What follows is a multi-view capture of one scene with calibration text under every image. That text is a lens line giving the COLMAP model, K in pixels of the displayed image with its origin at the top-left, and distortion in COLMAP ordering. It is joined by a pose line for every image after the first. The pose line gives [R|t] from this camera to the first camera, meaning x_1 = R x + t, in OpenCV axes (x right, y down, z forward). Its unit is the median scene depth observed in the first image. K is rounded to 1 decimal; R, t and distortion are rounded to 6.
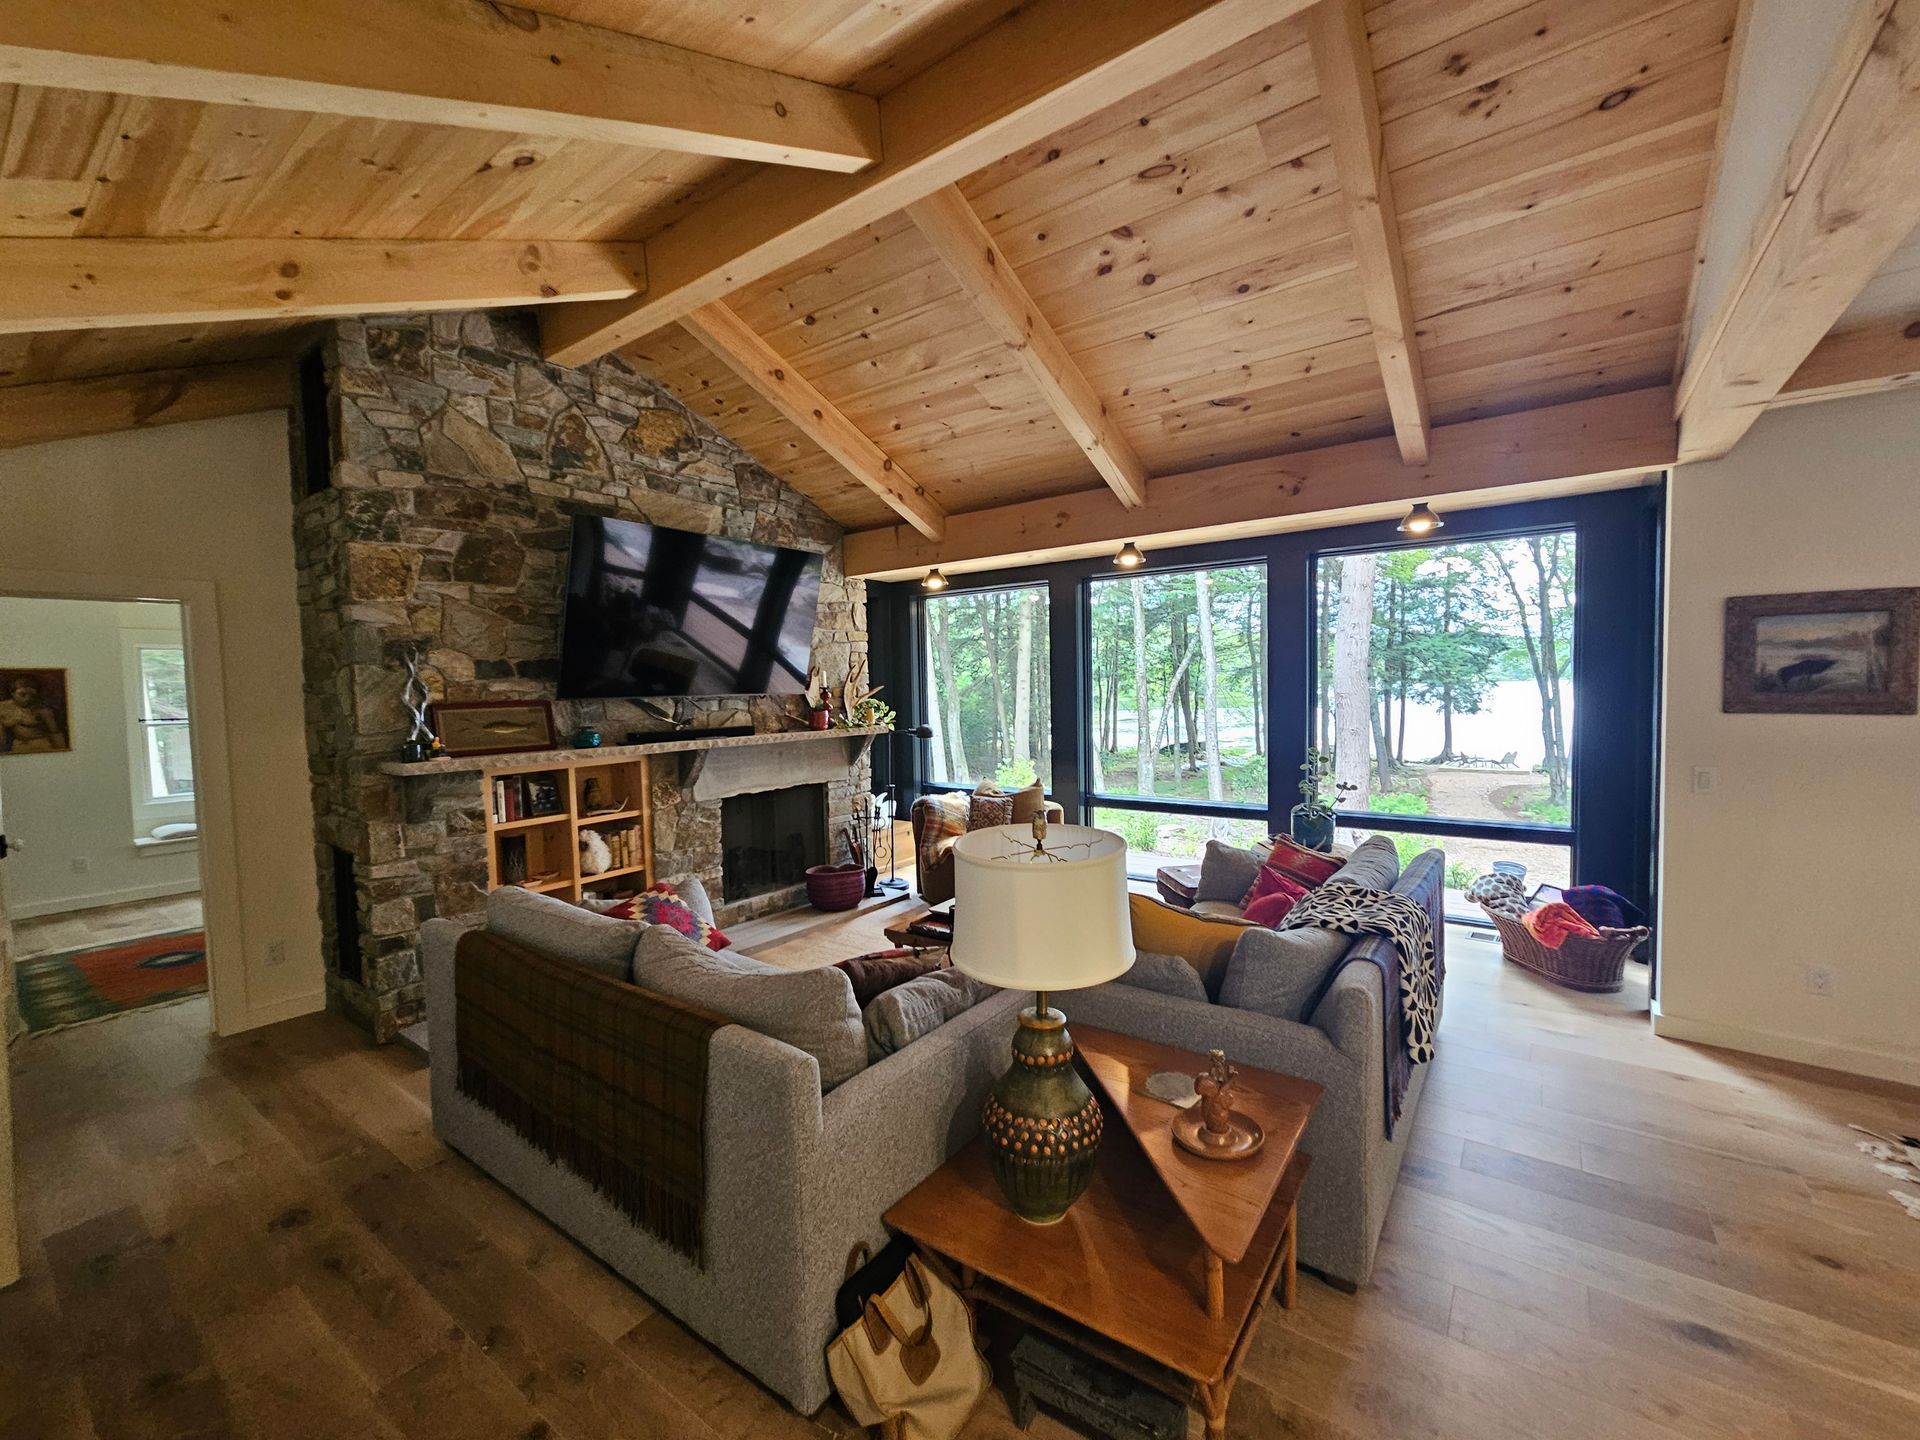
lens RADIAL K [[787.4, 0, 971.2], [0, 787.4, 725.6], [0, 0, 1]] dist [0.000553, 0.000251]
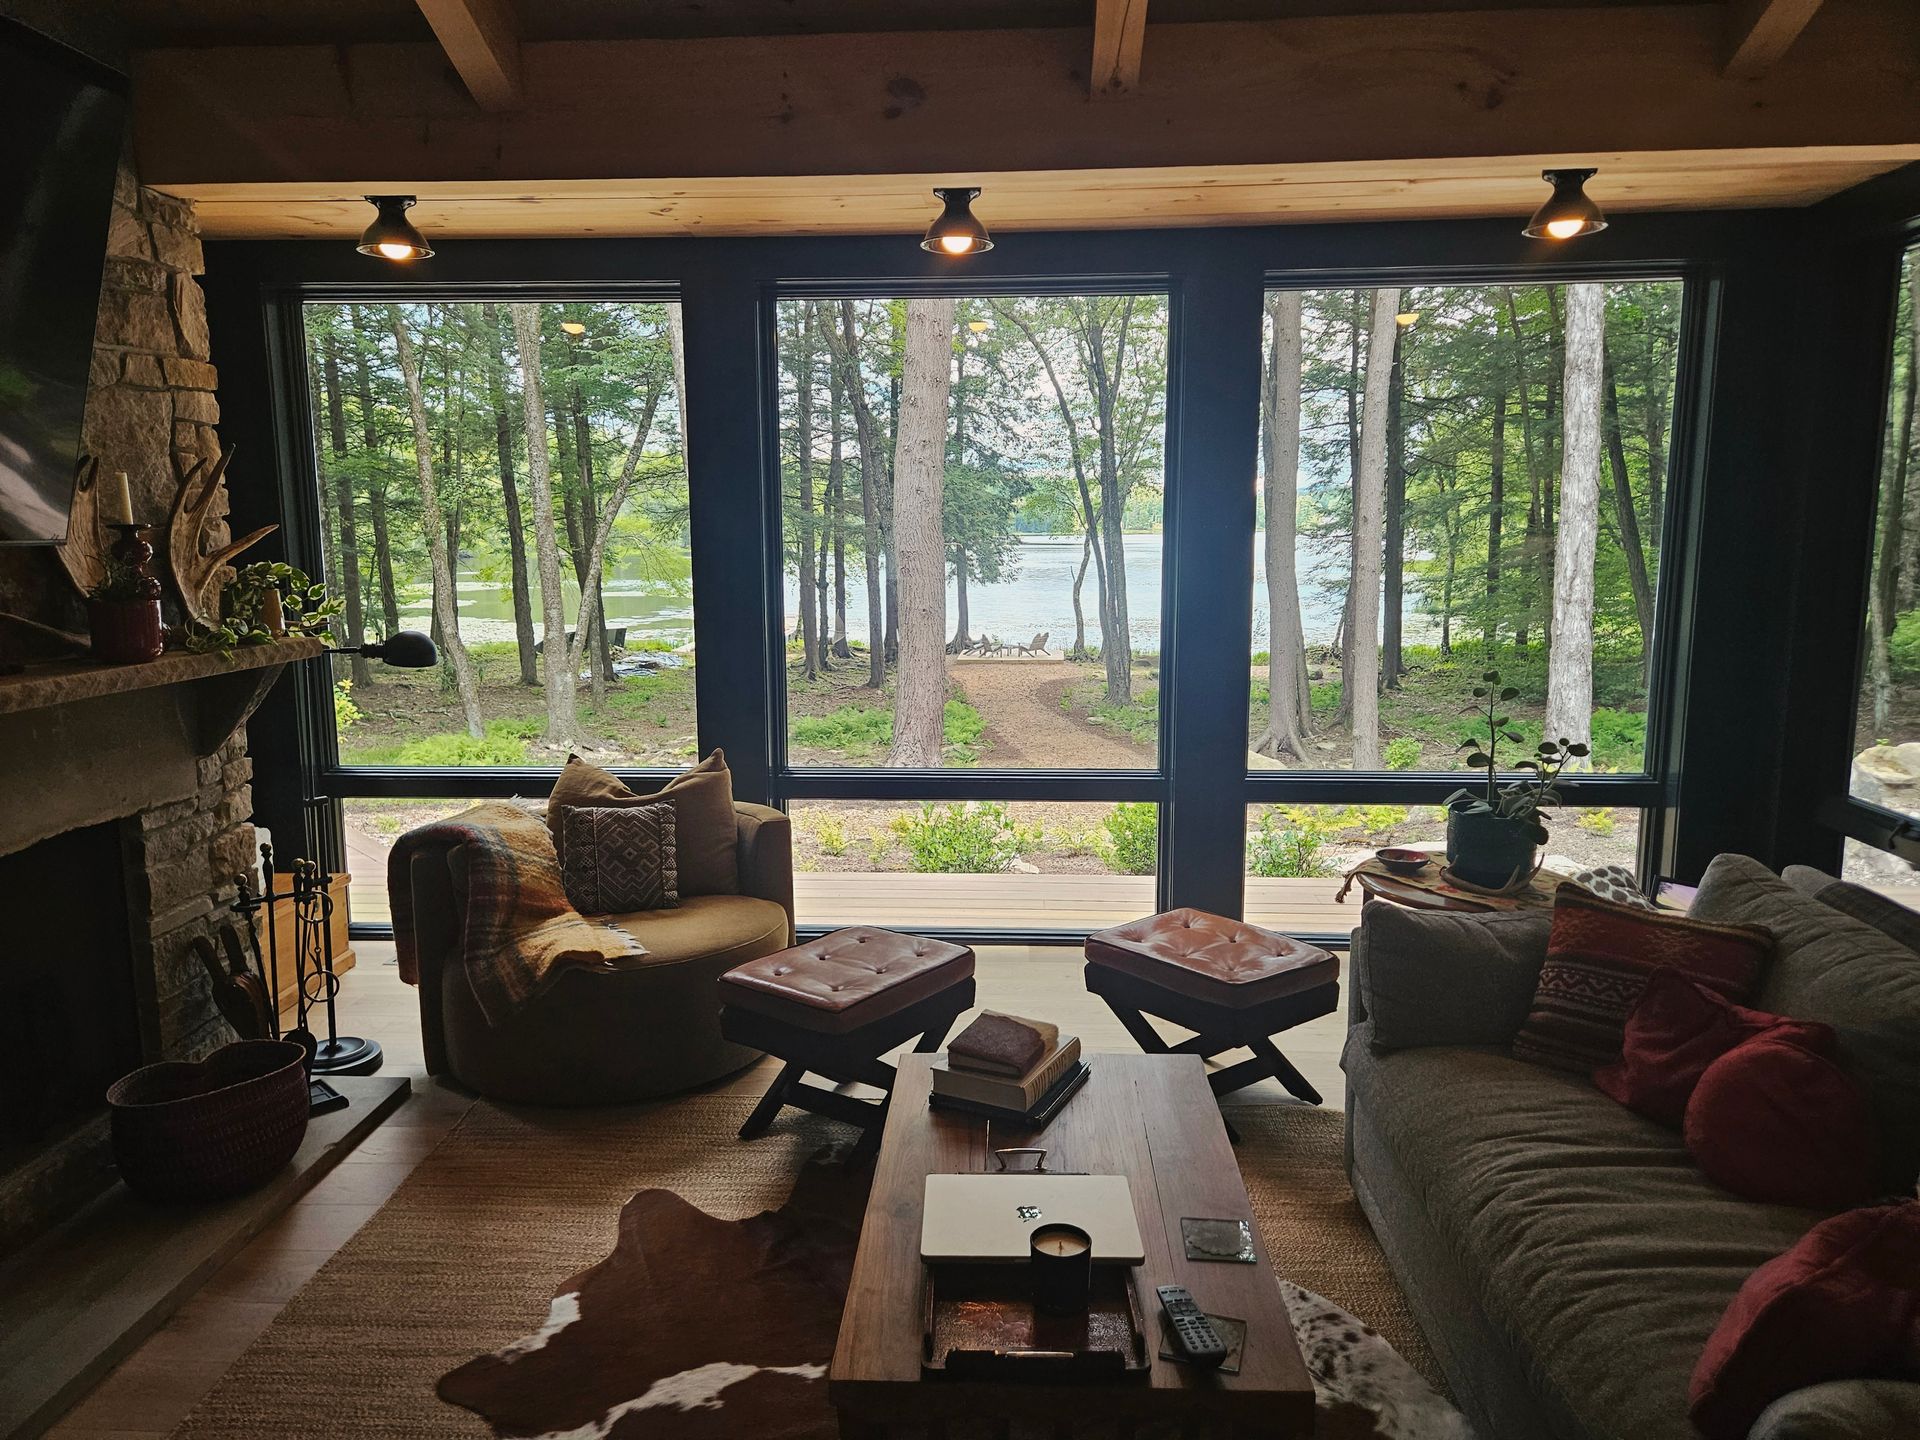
lens RADIAL K [[1275.7, 0, 946.1], [0, 1275.7, 714.0], [0, 0, 1]] dist [0.051818, -0.009103]
pose [[0.842954, -0.061549, 0.534453, -0.241291], [0.014839, 0.995716, 0.091266, -0.019182], [-0.537781, -0.069002, 0.840256, 0.467477]]
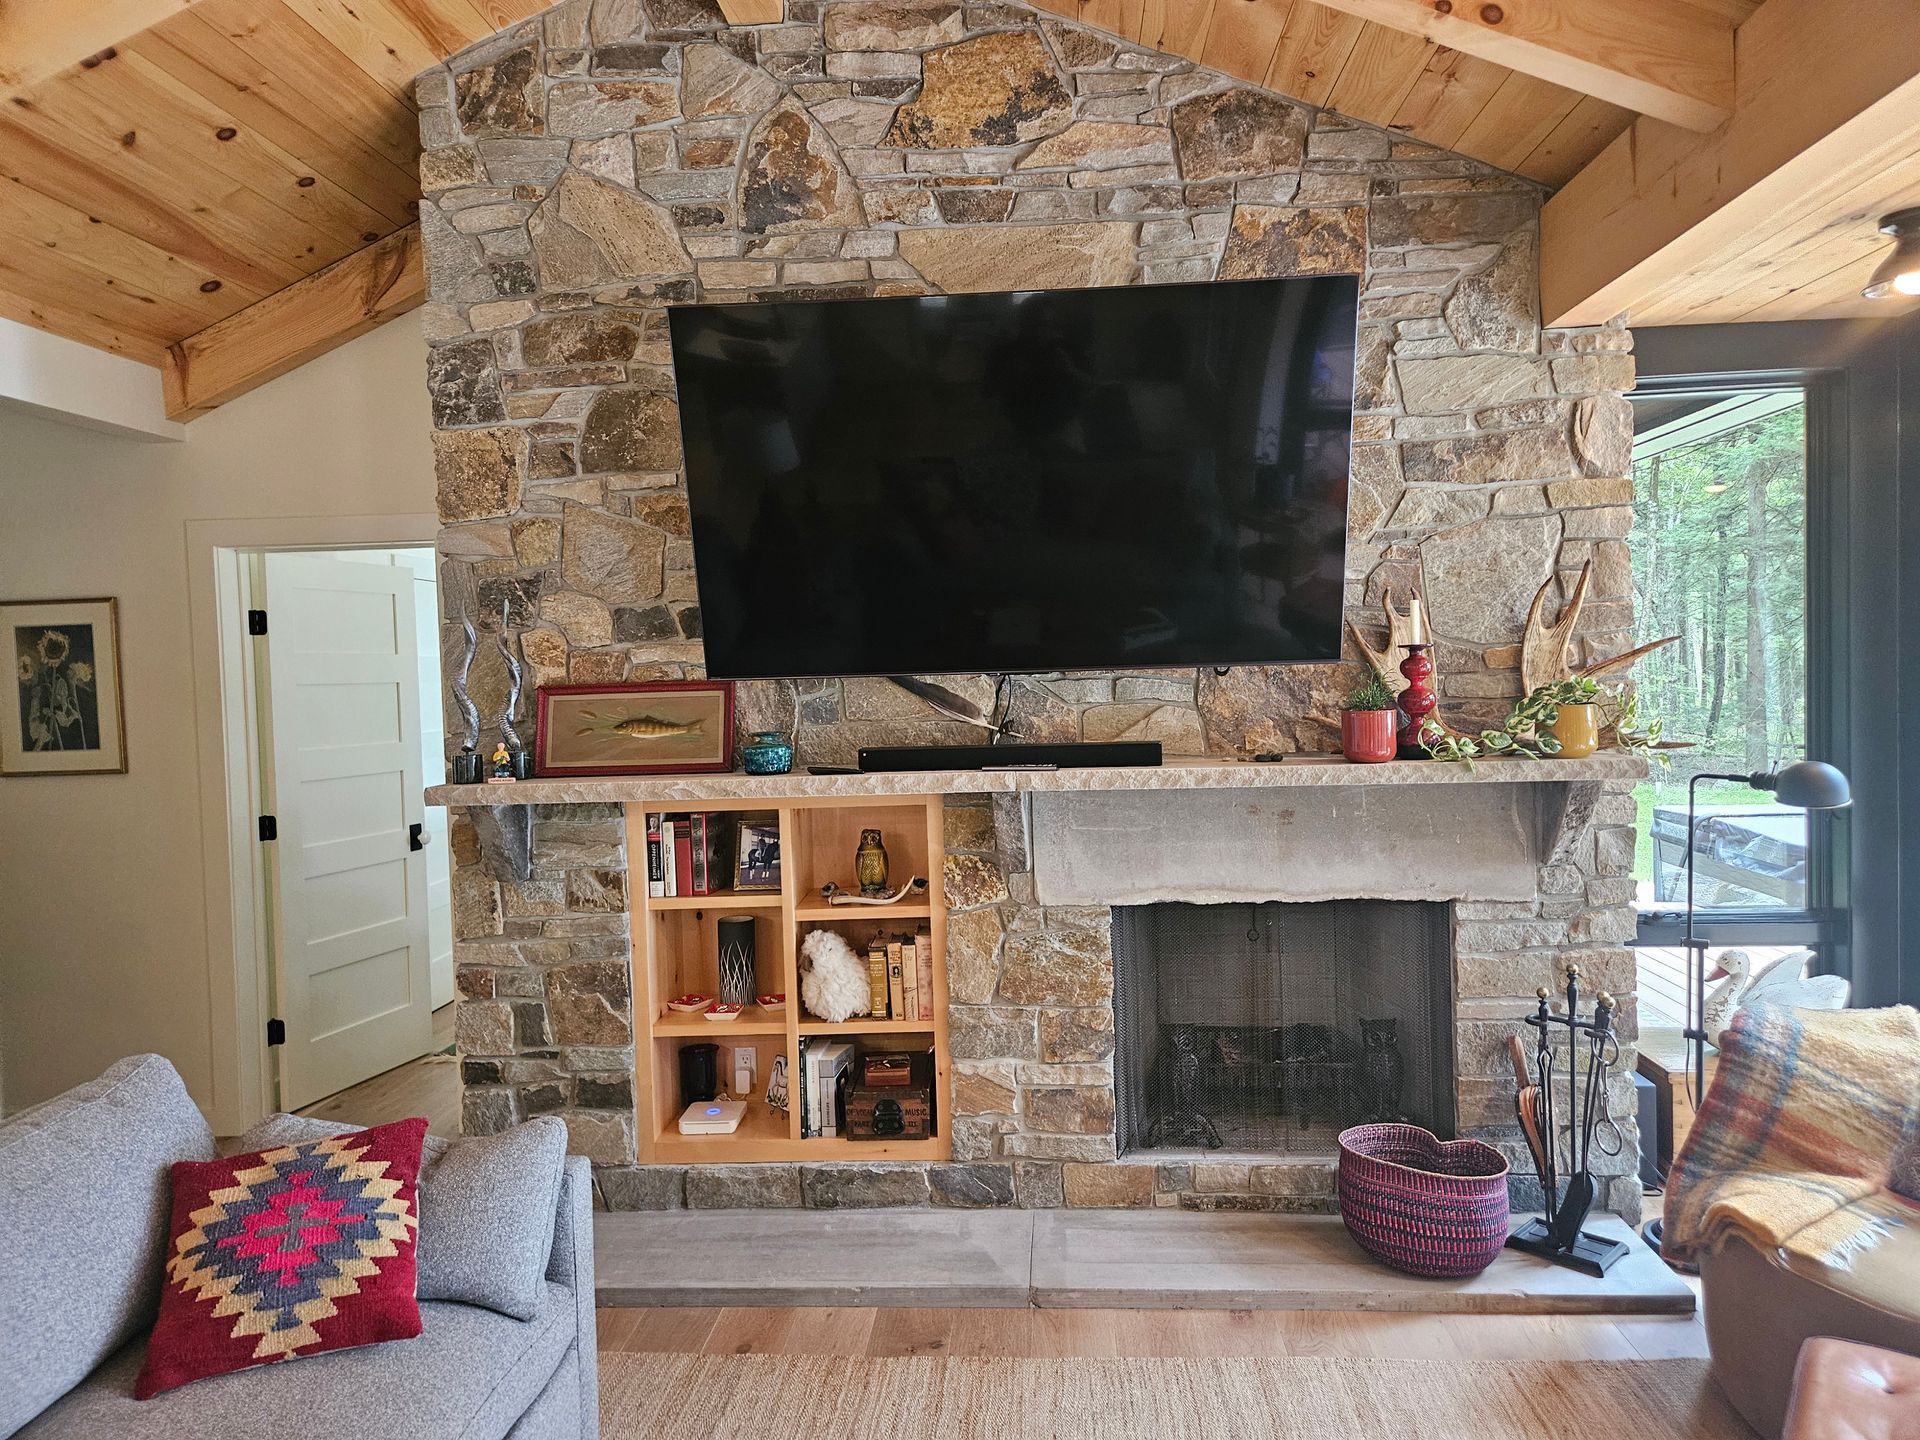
lens RADIAL K [[1275.7, 0, 957.8], [0, 1275.7, 708.9], [0, 0, 1]] dist [0.051818, -0.009103]
pose [[0.536156, 0.035284, -0.843381, 0.254849], [-0.024850, 0.999353, 0.026012, -0.036038], [0.843753, 0.007012, 0.536686, 0.625739]]
